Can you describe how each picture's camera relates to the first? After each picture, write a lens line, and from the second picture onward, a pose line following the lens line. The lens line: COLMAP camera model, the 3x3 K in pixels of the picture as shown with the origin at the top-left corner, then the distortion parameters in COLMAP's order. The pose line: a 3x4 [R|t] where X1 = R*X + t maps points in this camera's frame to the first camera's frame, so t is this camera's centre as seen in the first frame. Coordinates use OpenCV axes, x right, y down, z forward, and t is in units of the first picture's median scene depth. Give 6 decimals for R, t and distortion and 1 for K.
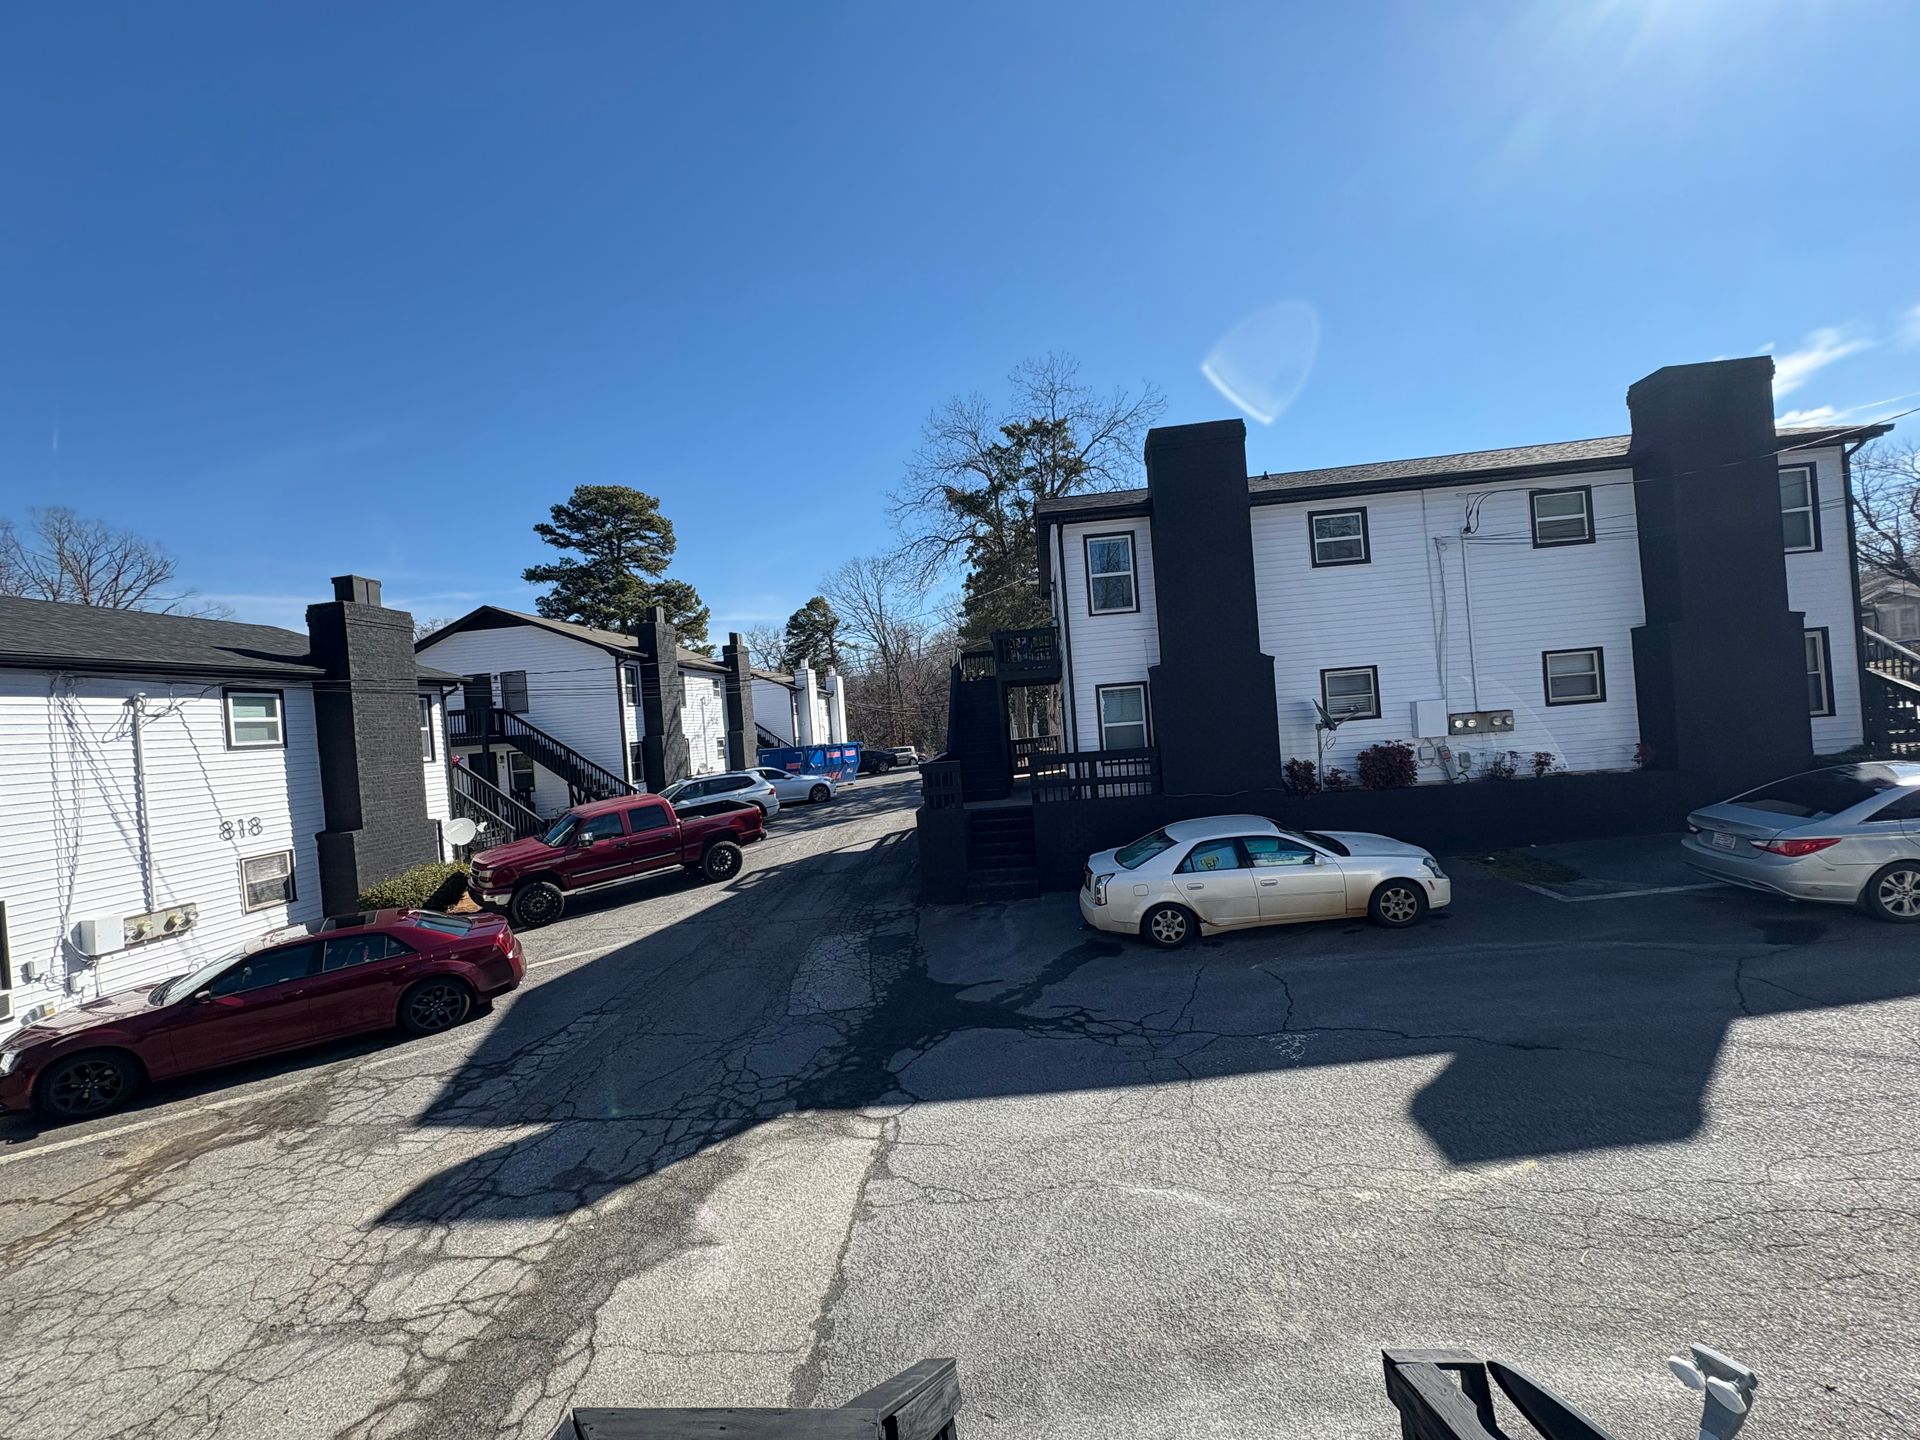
lens RADIAL K [[761.6, 0, 959.8], [0, 761.6, 721.9], [0, 0, 1]] dist [-0.000580, 0.000069]
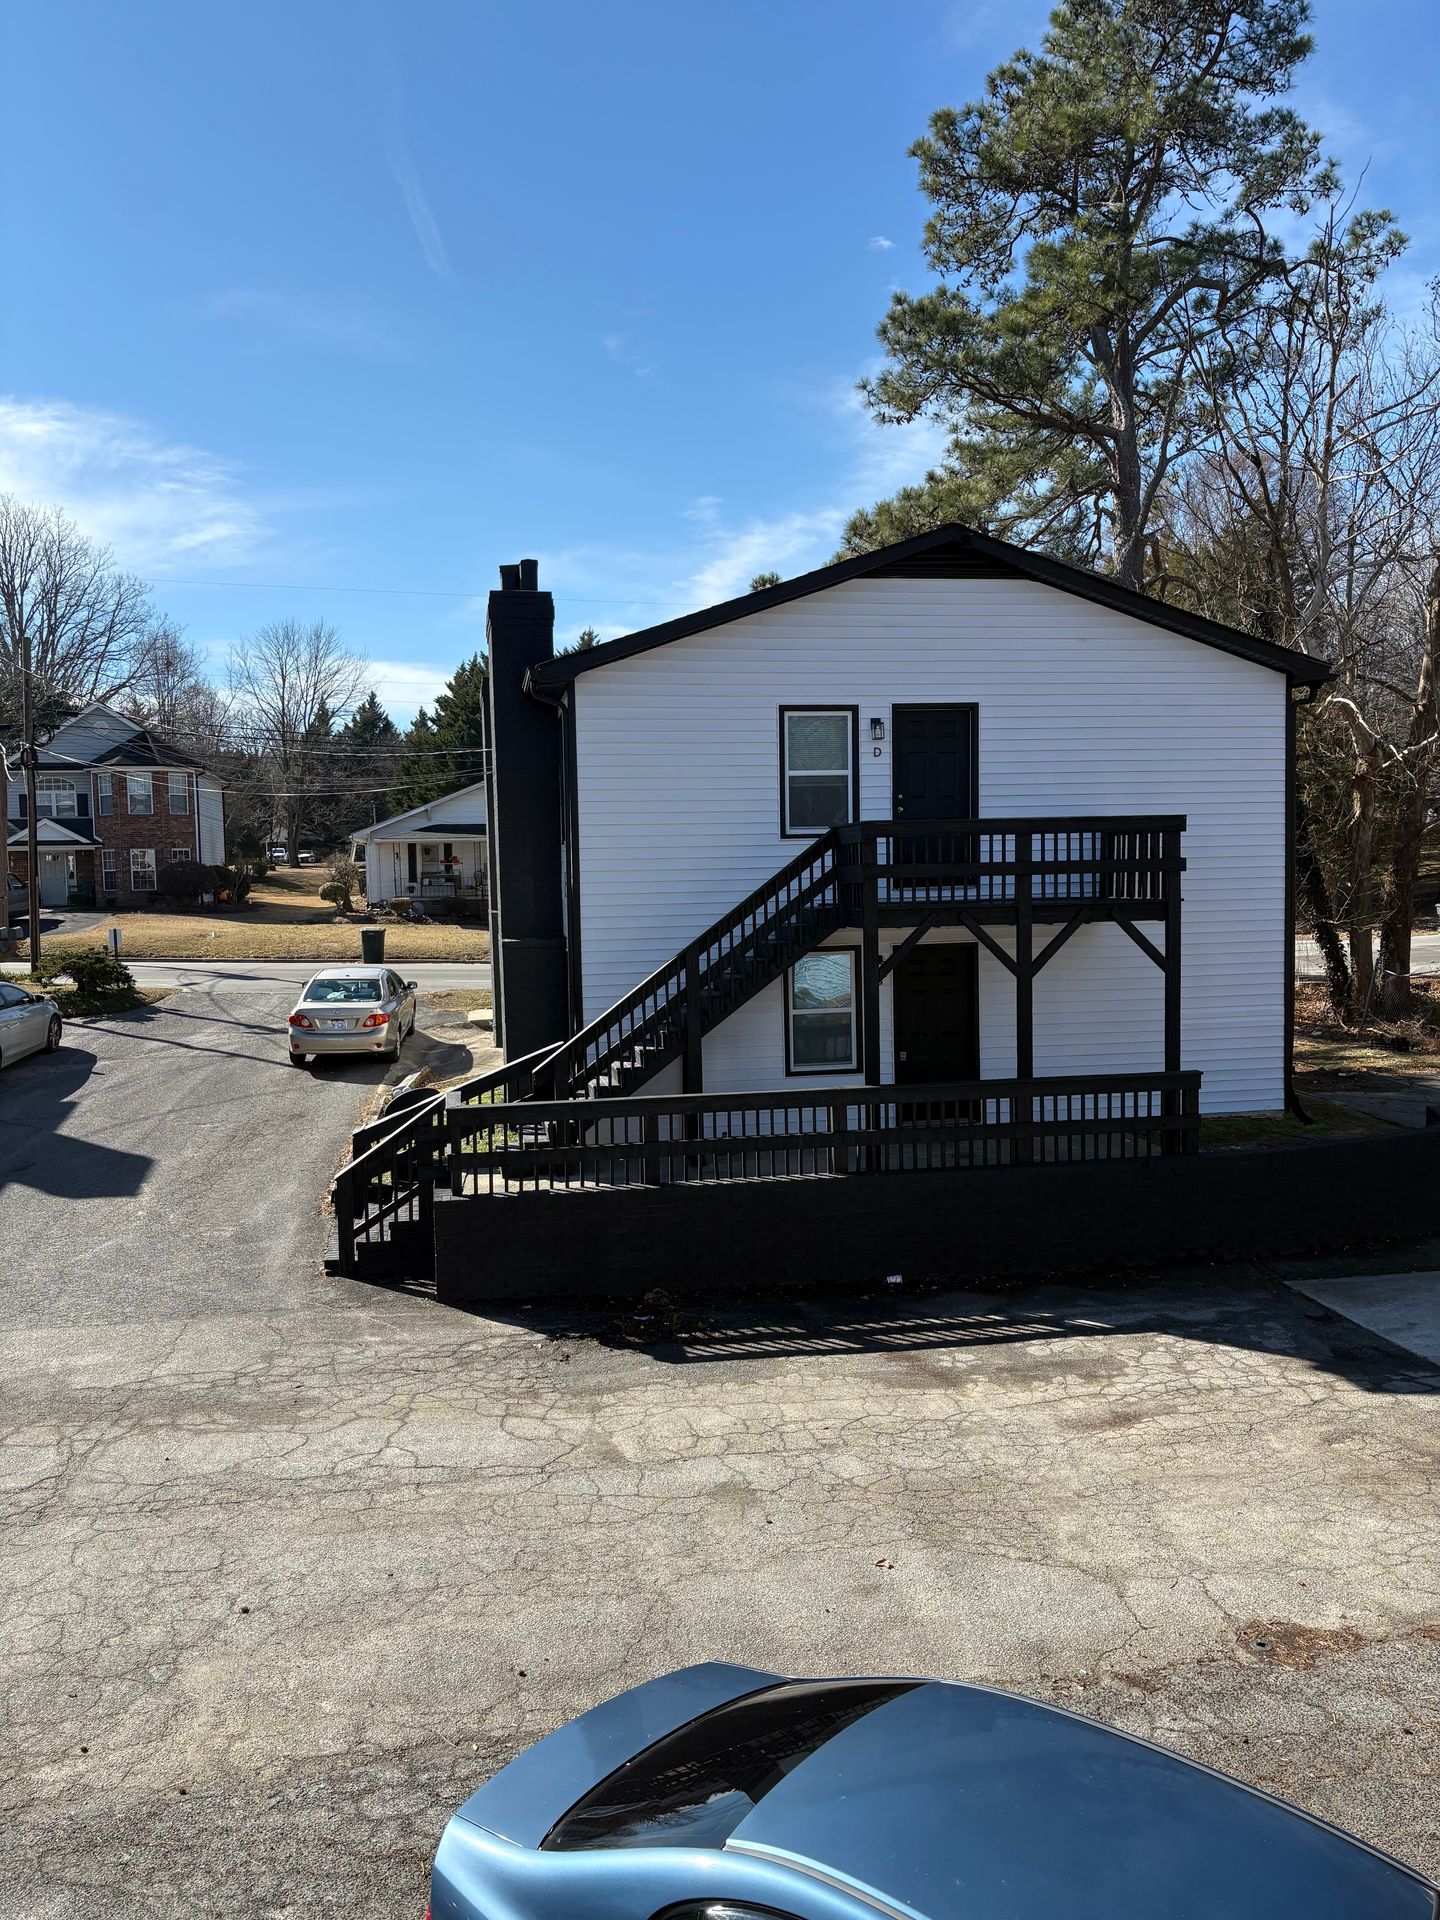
lens RADIAL K [[1446.7, 0, 720.0], [0, 1446.7, 960.0], [0, 0, 1]] dist [0.024297, -0.002030]
pose [[-0.276585, 0.018817, 0.960805, -1.131624], [0.041888, 0.999094, -0.007509, 0.063802], [-0.960076, 0.038169, -0.277122, 0.265250]]
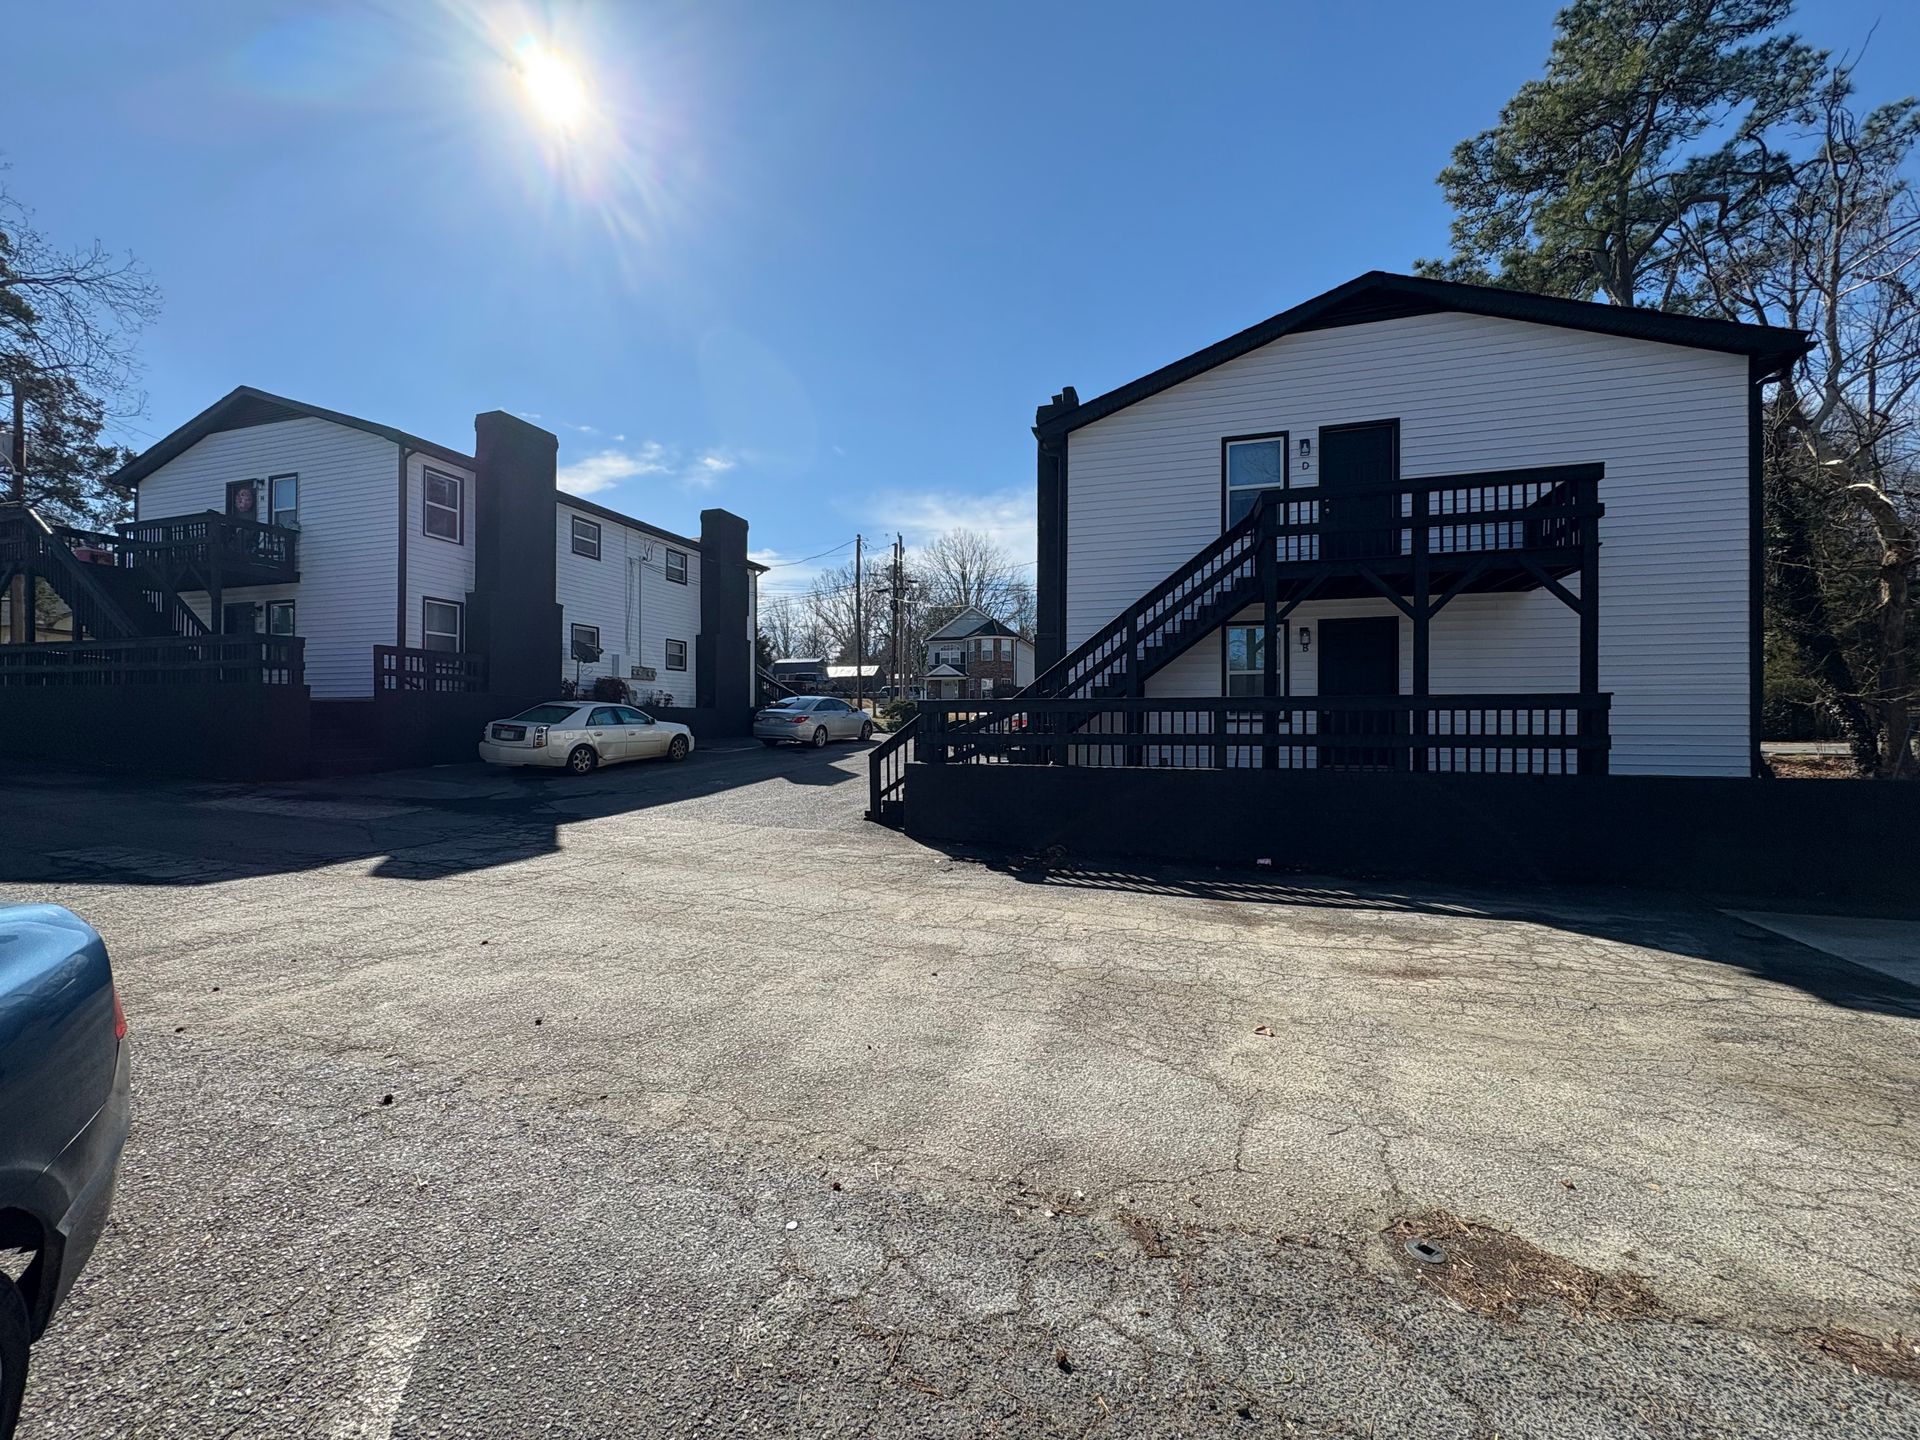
lens RADIAL K [[761.6, 0, 959.8], [0, 761.6, 721.9], [0, 0, 1]] dist [-0.000580, 0.000069]
pose [[0.201717, 0.083252, 0.975899, -0.827328], [-0.018085, 0.996528, -0.081274, 0.237858], [-0.979277, -0.001255, 0.202522, -0.027068]]
